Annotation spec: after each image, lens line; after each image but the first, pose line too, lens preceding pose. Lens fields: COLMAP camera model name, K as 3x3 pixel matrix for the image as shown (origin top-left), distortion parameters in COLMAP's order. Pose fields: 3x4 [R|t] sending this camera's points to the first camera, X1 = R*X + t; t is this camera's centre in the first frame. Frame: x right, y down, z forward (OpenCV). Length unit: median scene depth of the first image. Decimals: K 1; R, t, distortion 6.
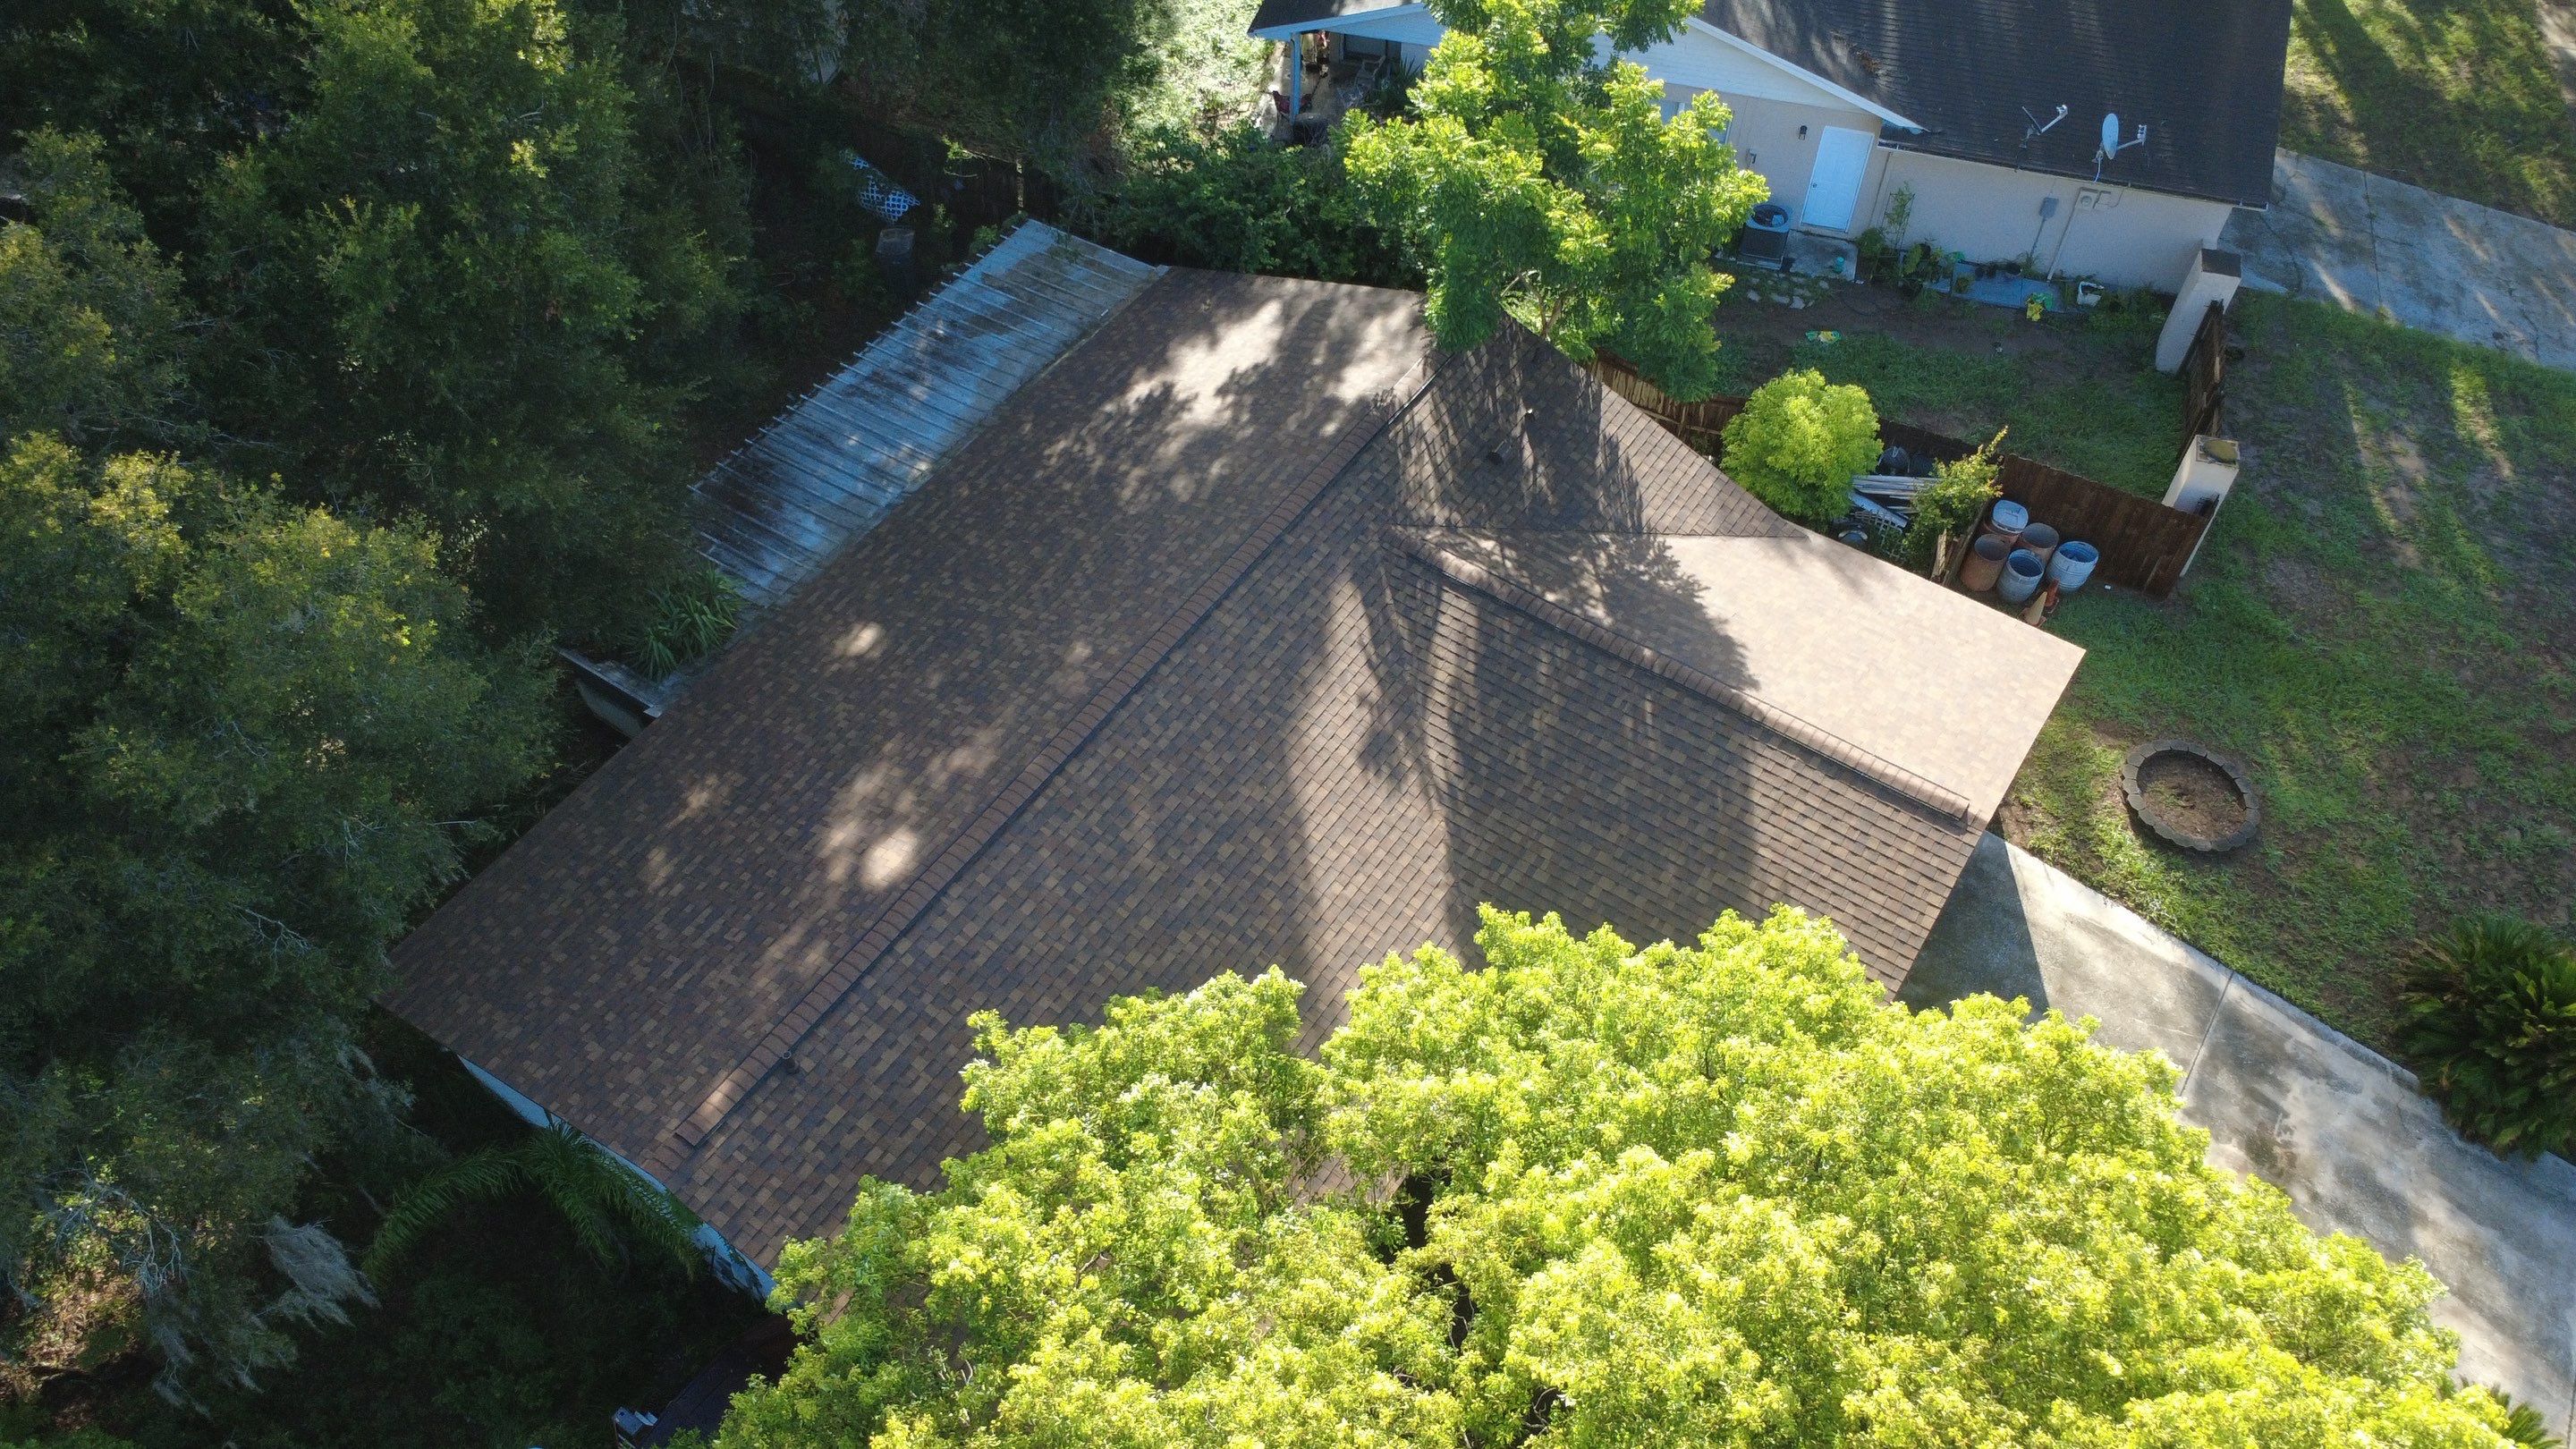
lens RADIAL K [[1863.4, 0, 1292.6], [0, 1863.4, 750.3], [0, 0, 1]] dist [0.002533, -0.004208]
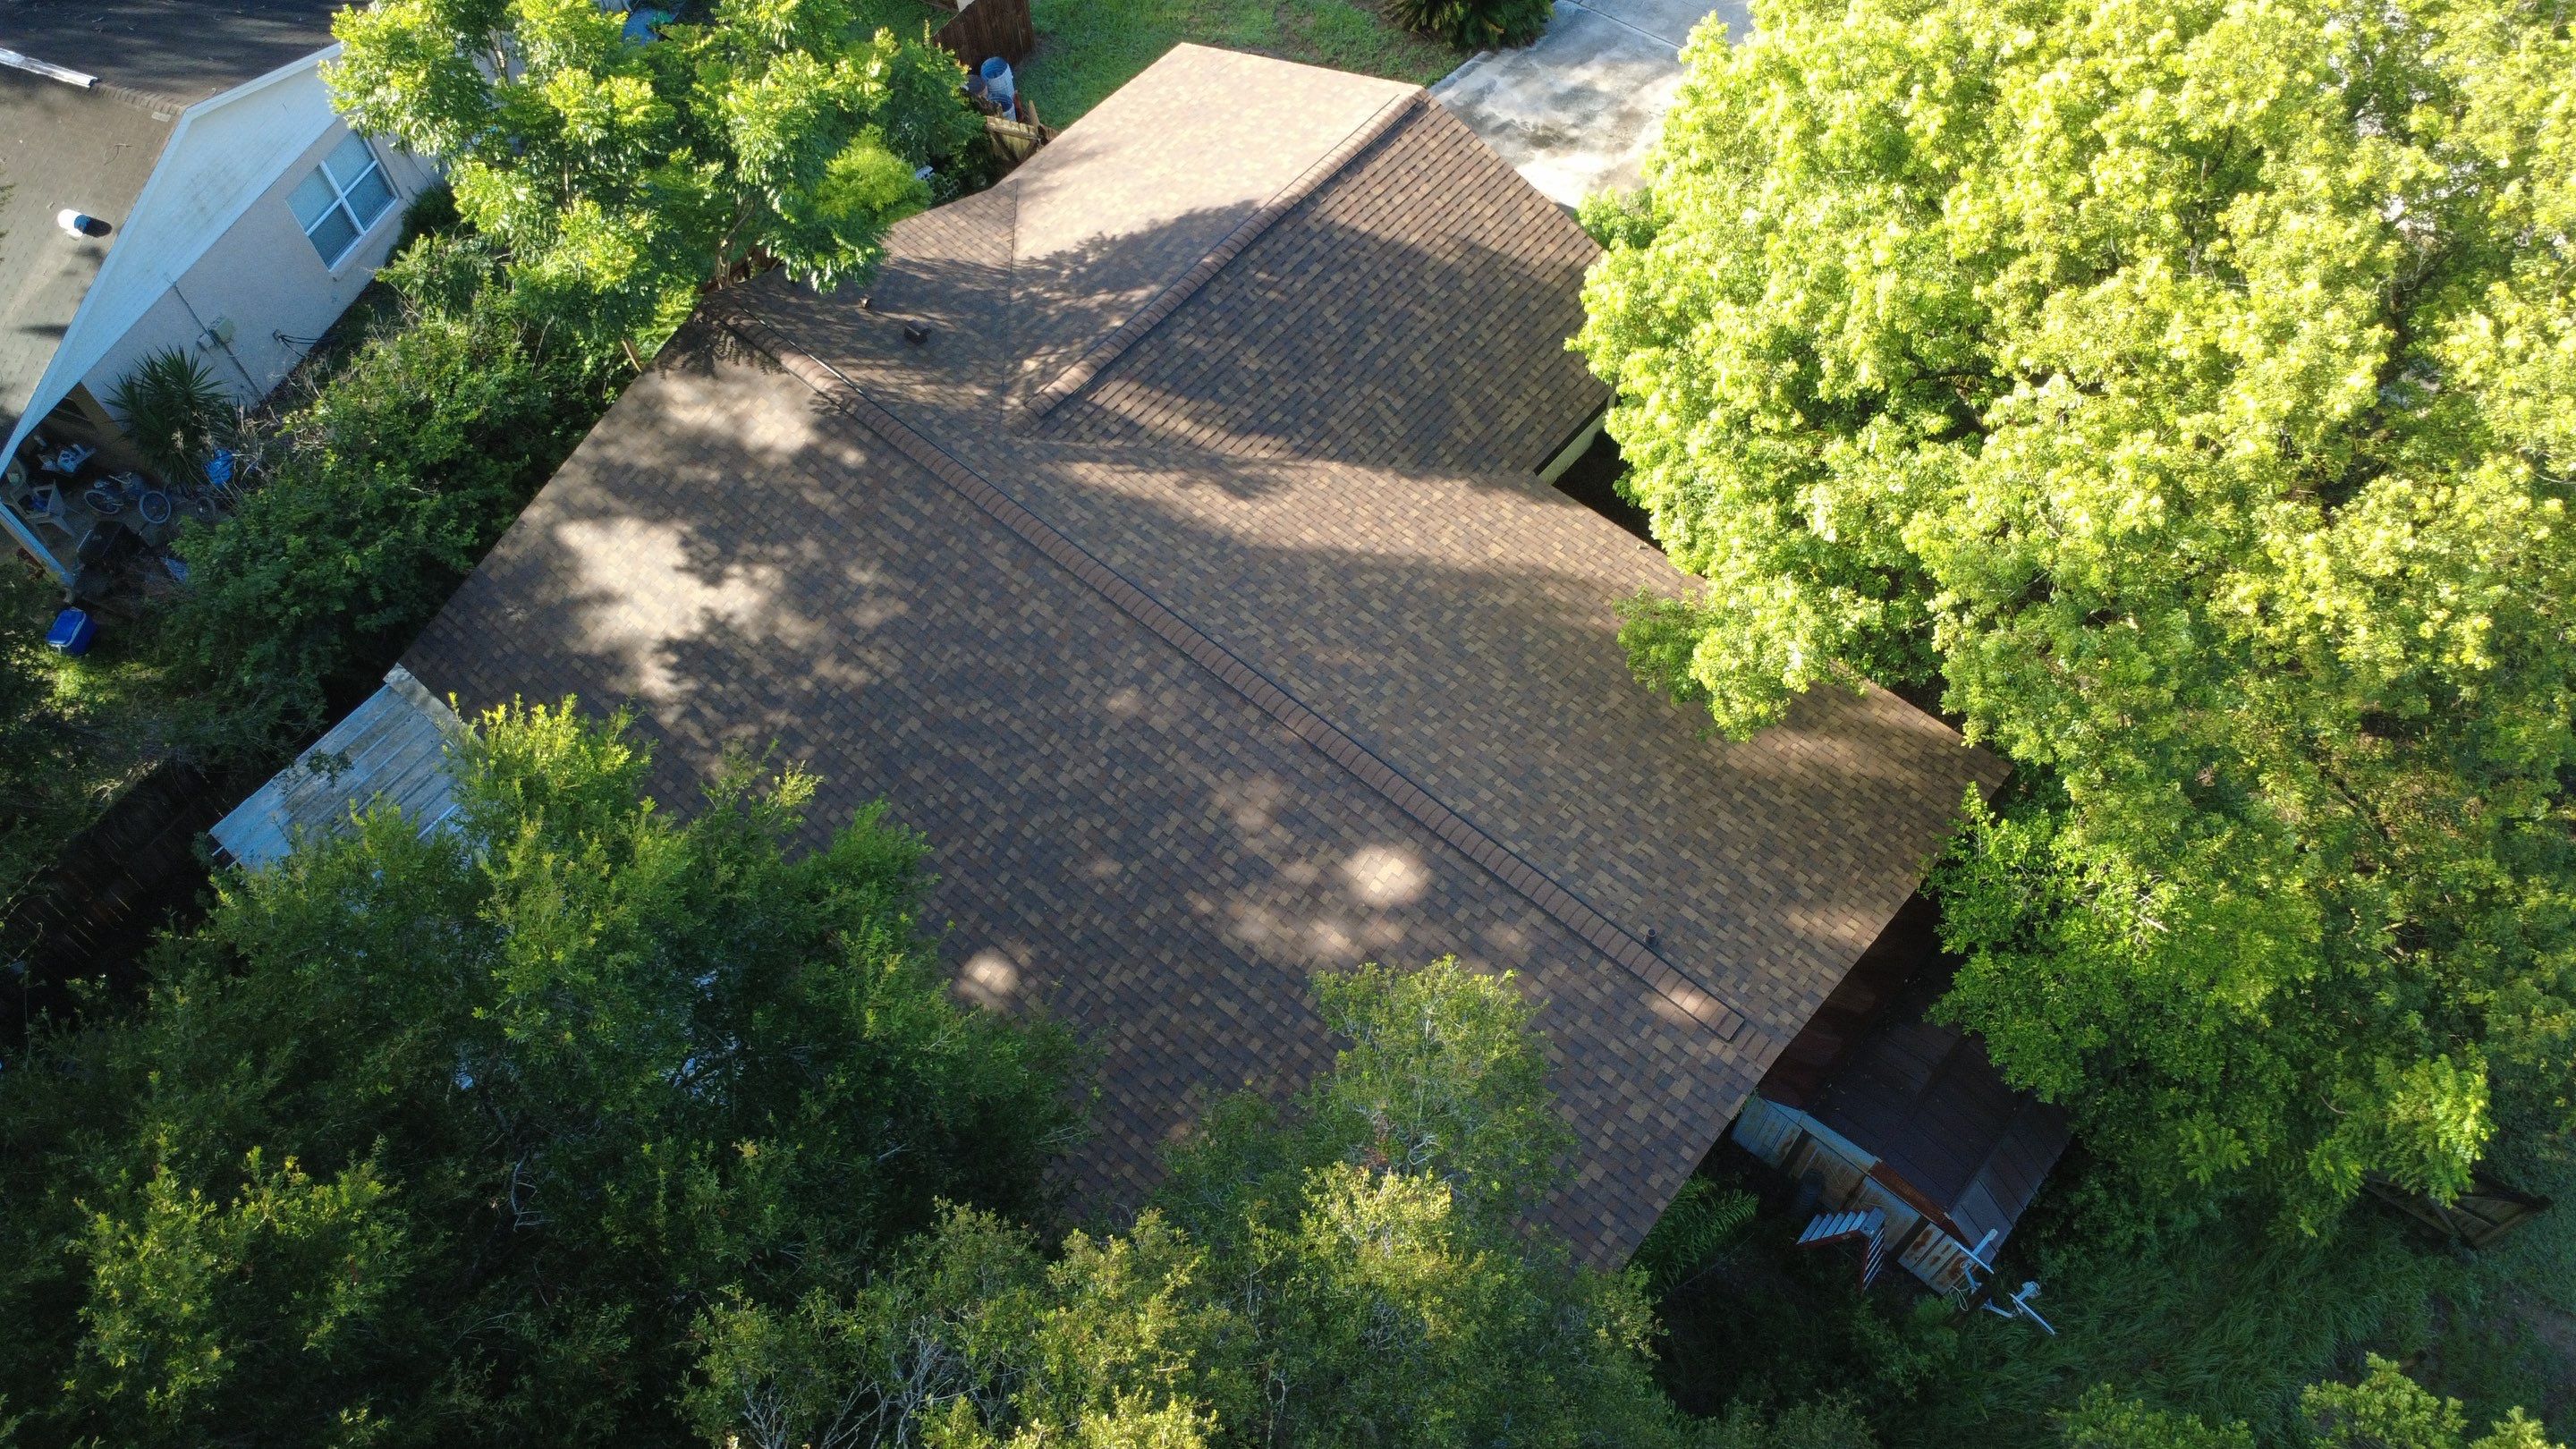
lens RADIAL K [[1863.4, 0, 1291.4], [0, 1863.4, 712.2], [0, 0, 1]] dist [0.002533, -0.004208]
pose [[0.111210, -0.842401, 0.527250, -0.532496], [0.800535, 0.390309, 0.454755, -0.361154], [-0.588876, 0.371509, 0.717778, 0.266229]]
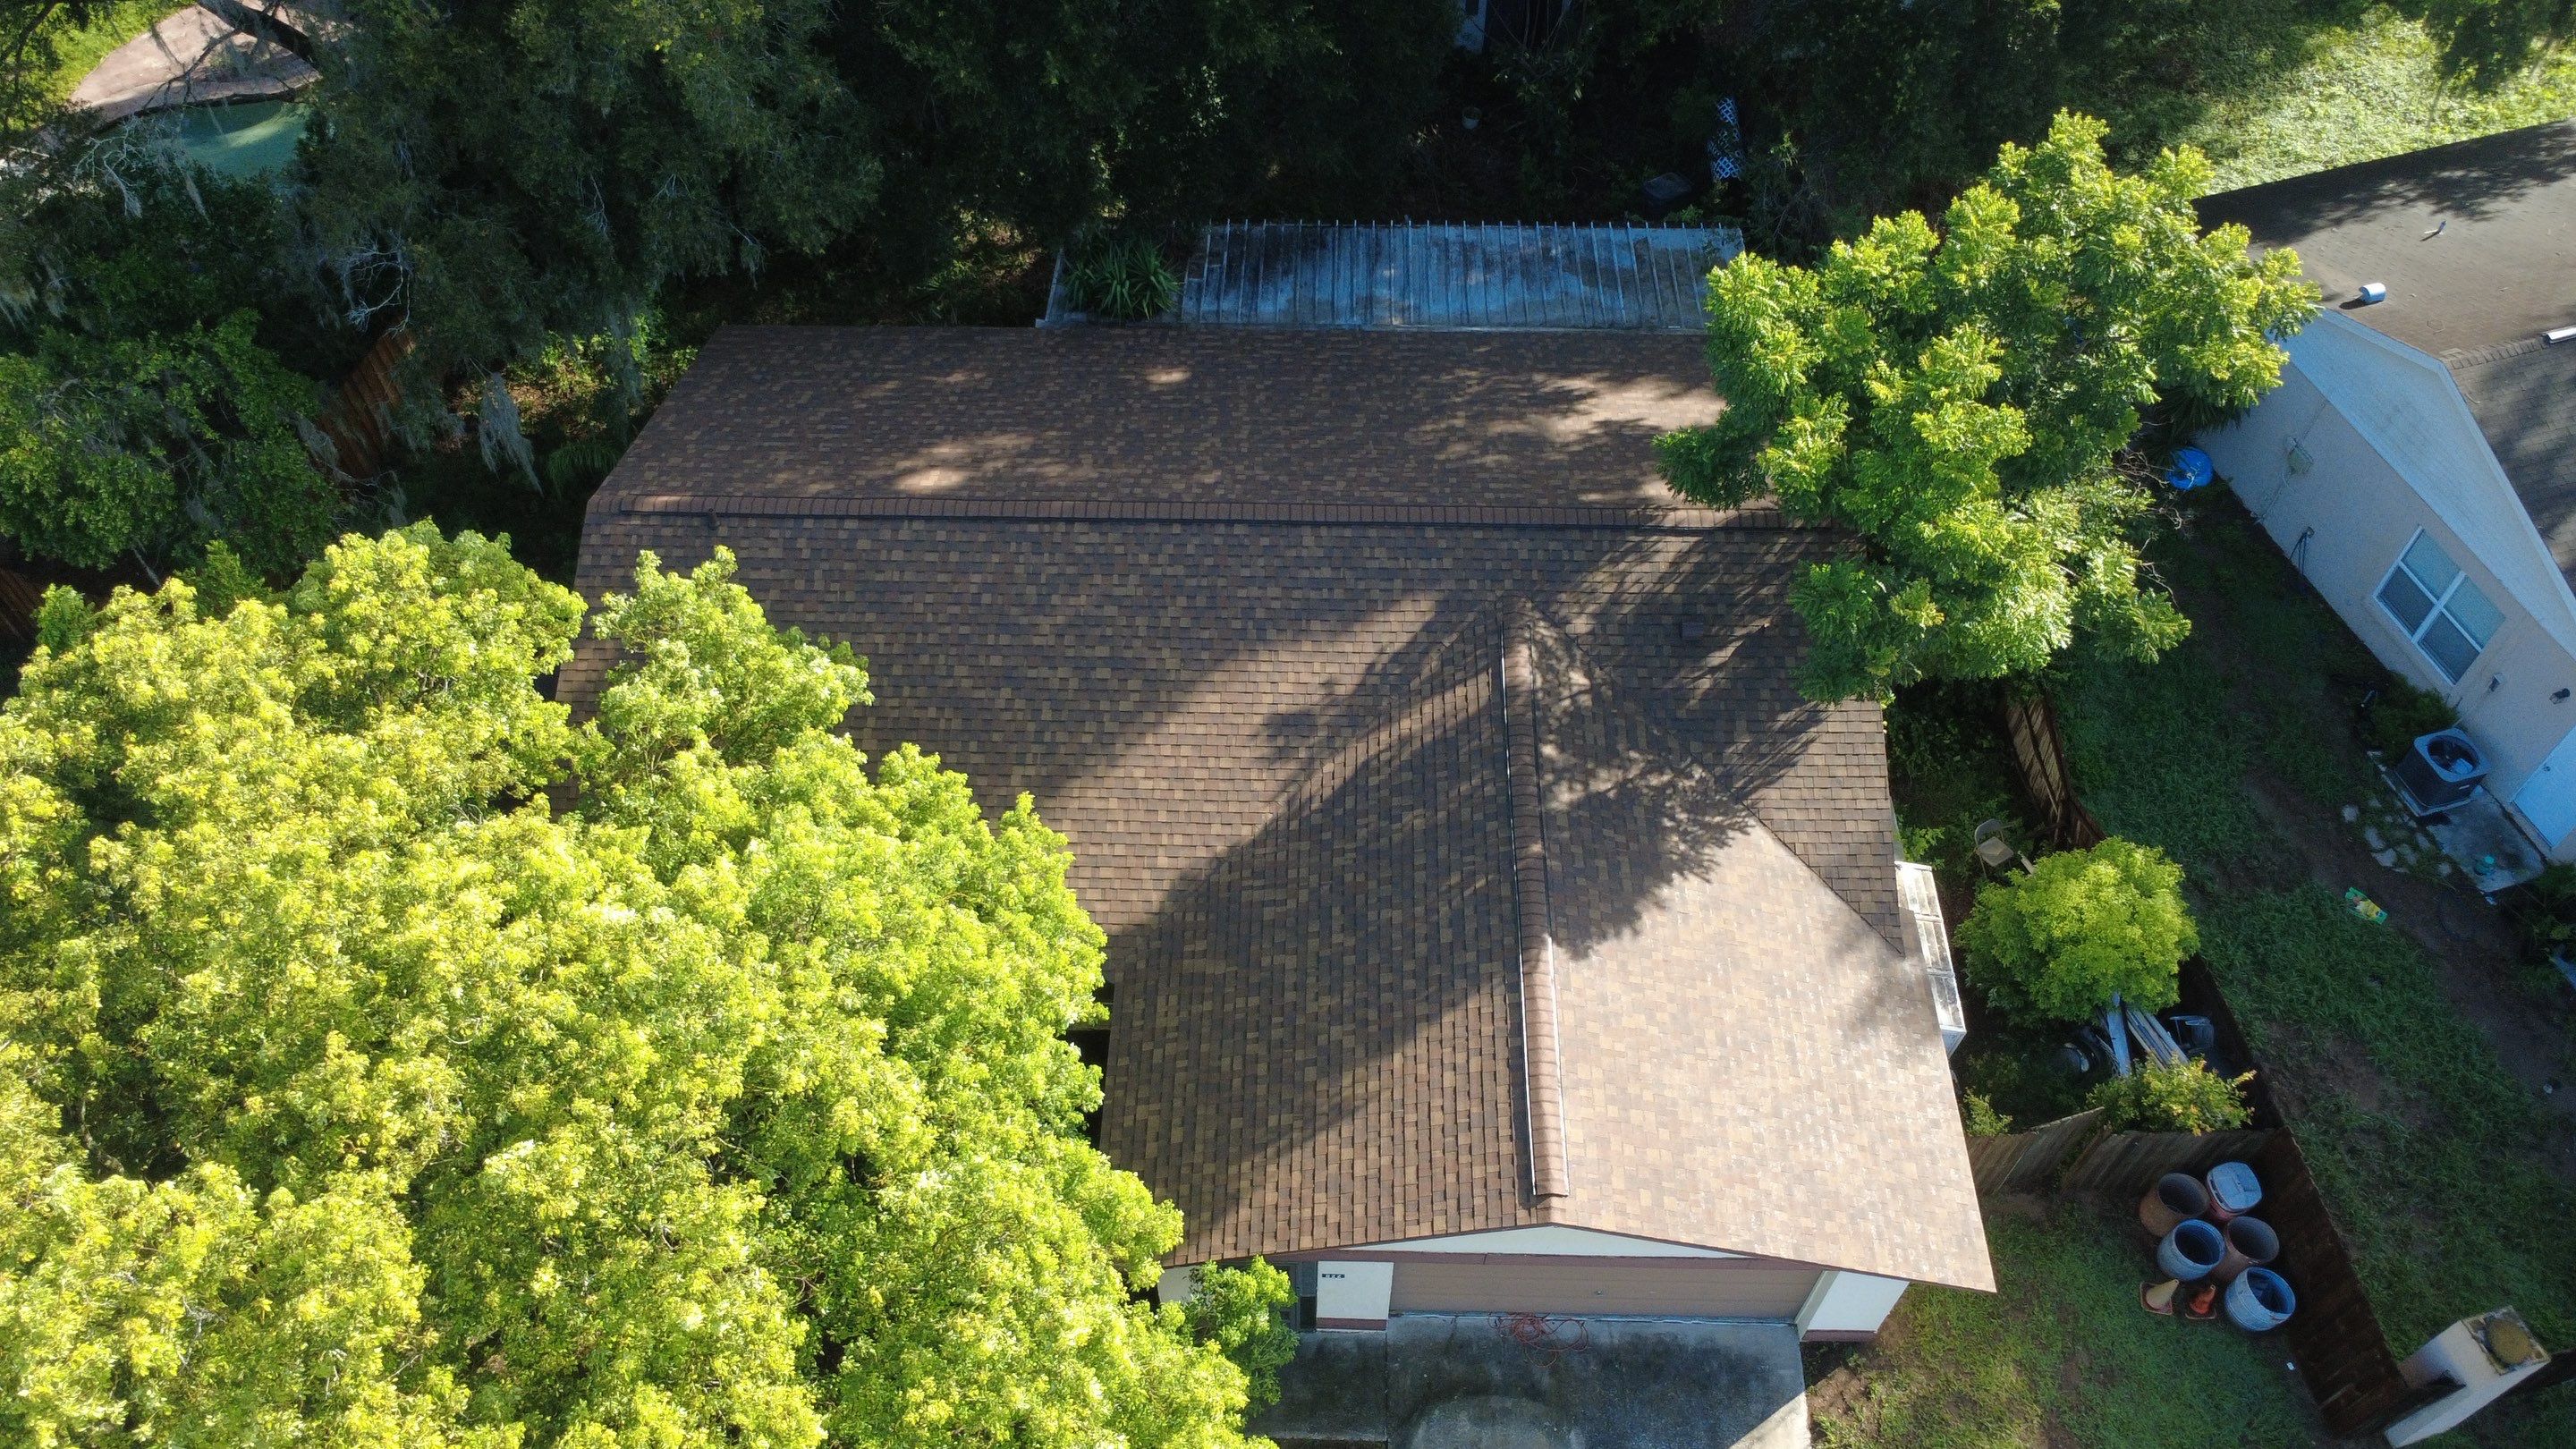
lens RADIAL K [[1863.4, 0, 1264.9], [0, 1863.4, 726.8], [0, 0, 1]] dist [0.002533, -0.004208]
pose [[0.538244, 0.662858, -0.520493, 0.498171], [-0.657999, 0.716413, 0.231927, -0.196791], [0.526622, 0.217650, 0.821765, 0.151340]]
